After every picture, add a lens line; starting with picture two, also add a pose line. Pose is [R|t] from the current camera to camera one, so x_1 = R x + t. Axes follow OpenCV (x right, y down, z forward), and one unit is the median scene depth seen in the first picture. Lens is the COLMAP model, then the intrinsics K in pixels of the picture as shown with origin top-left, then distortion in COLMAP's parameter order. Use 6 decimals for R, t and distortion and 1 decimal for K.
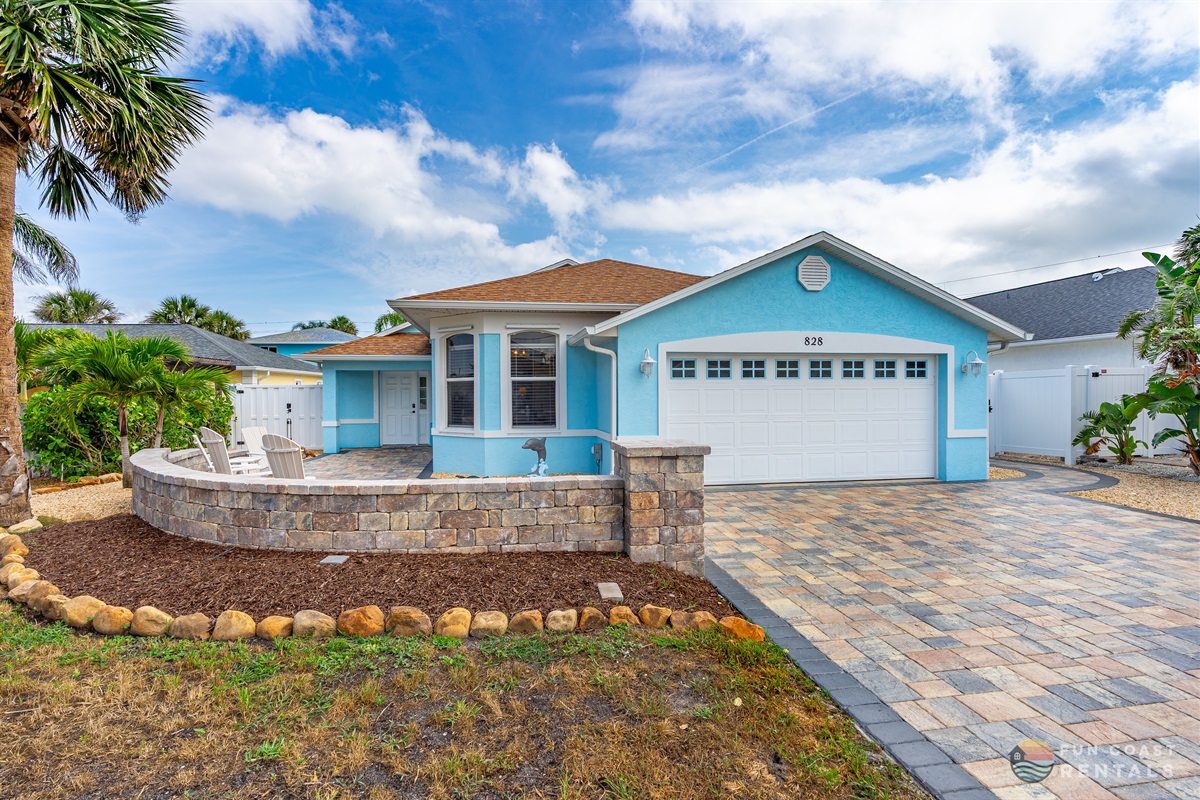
lens RADIAL K [[561.0, 0, 594.2], [0, 561.0, 396.2], [0, 0, 1]] dist [-0.012354, 0.002894]
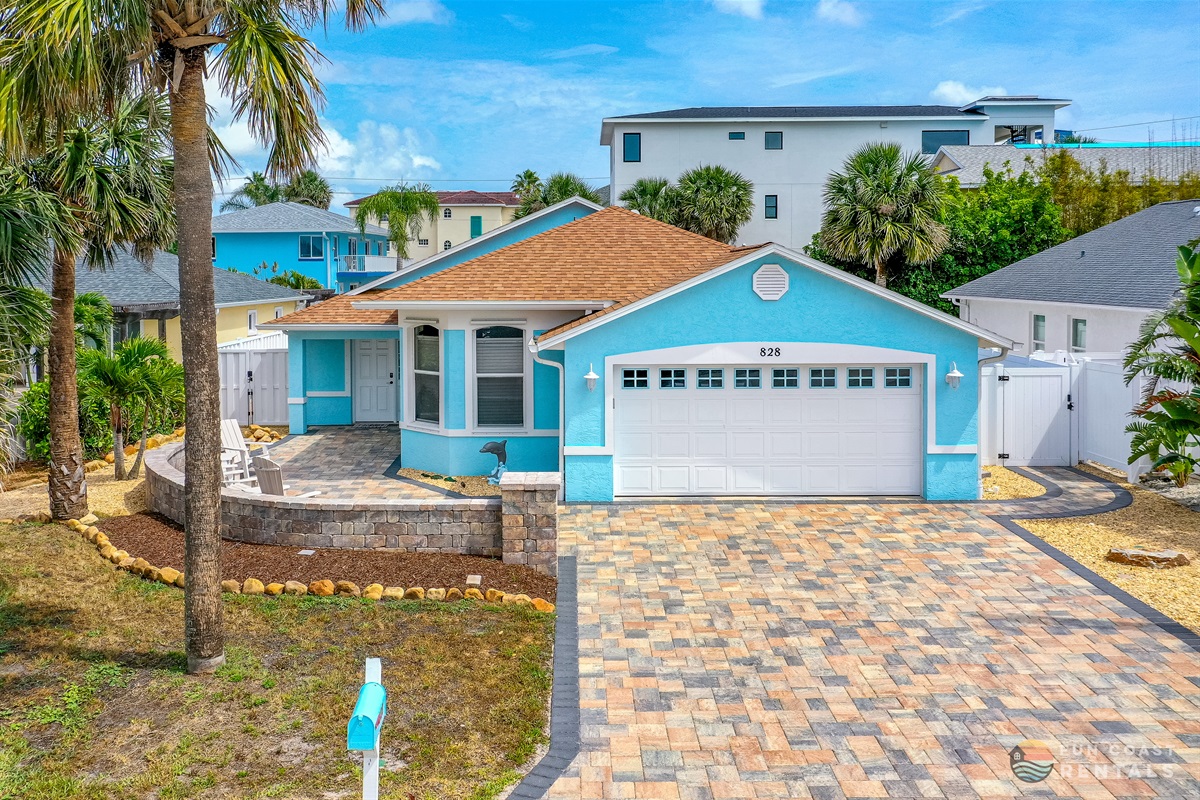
lens RADIAL K [[1056.5, 0, 591.3], [0, 1056.5, 313.2], [0, 0, 1]] dist [0.008684, -0.012648]
pose [[0.986984, 0.008486, -0.160594, 0.699270], [-0.001987, 0.999174, 0.040585, -0.440033], [0.160806, -0.039738, 0.986186, -1.557023]]
